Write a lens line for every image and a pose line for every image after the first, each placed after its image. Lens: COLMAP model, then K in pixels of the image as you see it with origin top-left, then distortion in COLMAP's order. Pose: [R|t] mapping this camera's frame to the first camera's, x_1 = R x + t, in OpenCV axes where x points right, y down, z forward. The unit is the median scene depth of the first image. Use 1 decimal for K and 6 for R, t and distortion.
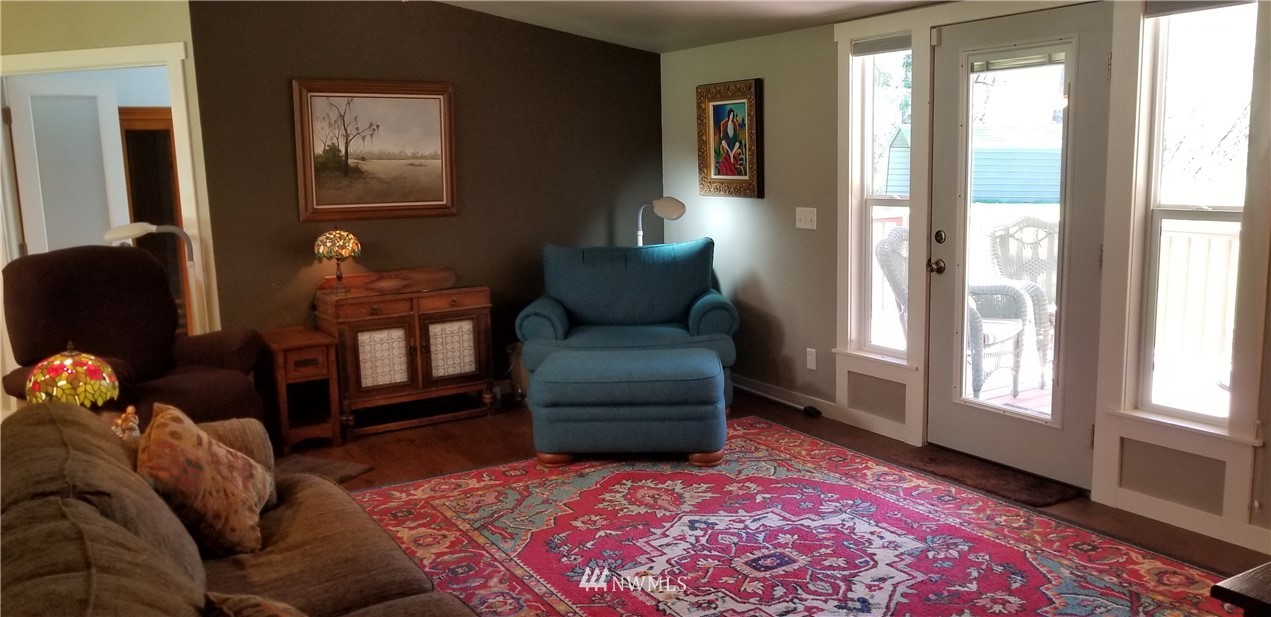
lens RADIAL K [[1010.5, 0, 600.2], [0, 1010.5, 307.8], [0, 0, 1]] dist [0.059792, -0.108820]
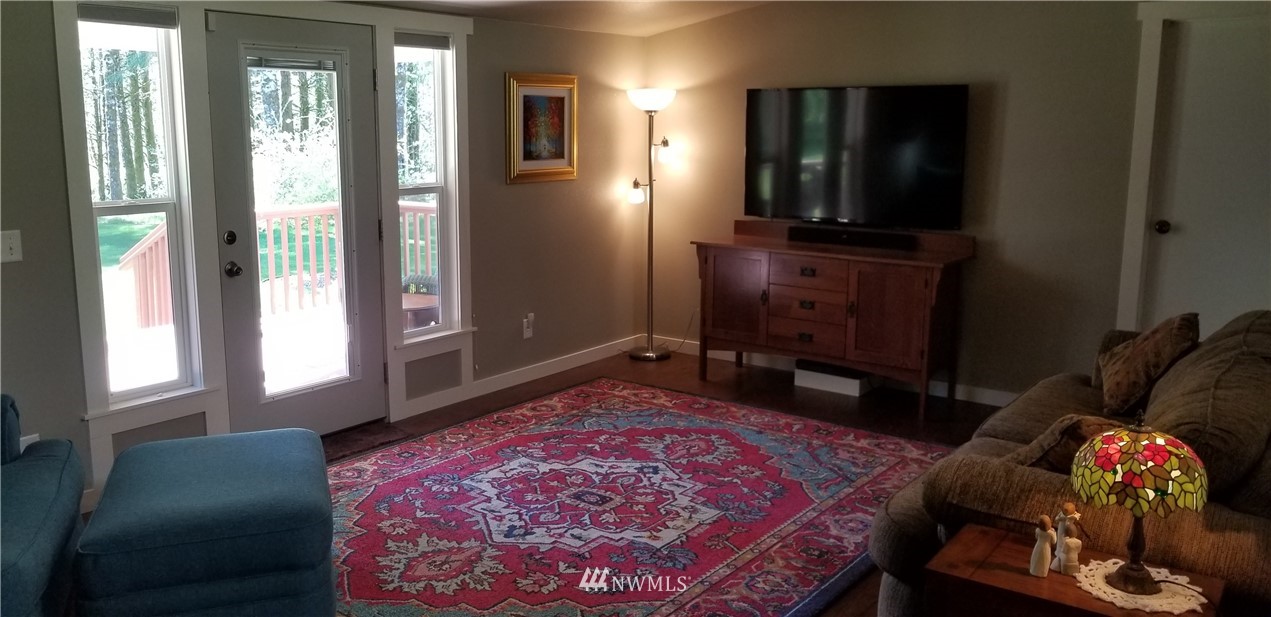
lens RADIAL K [[1010.5, 0, 600.2], [0, 1010.5, 307.8], [0, 0, 1]] dist [0.059792, -0.108820]
pose [[-0.389912, -0.134408, 0.910990, -0.803182], [0.149933, 0.966823, 0.206819, -0.183148], [-0.908564, 0.217229, -0.356824, 1.268713]]
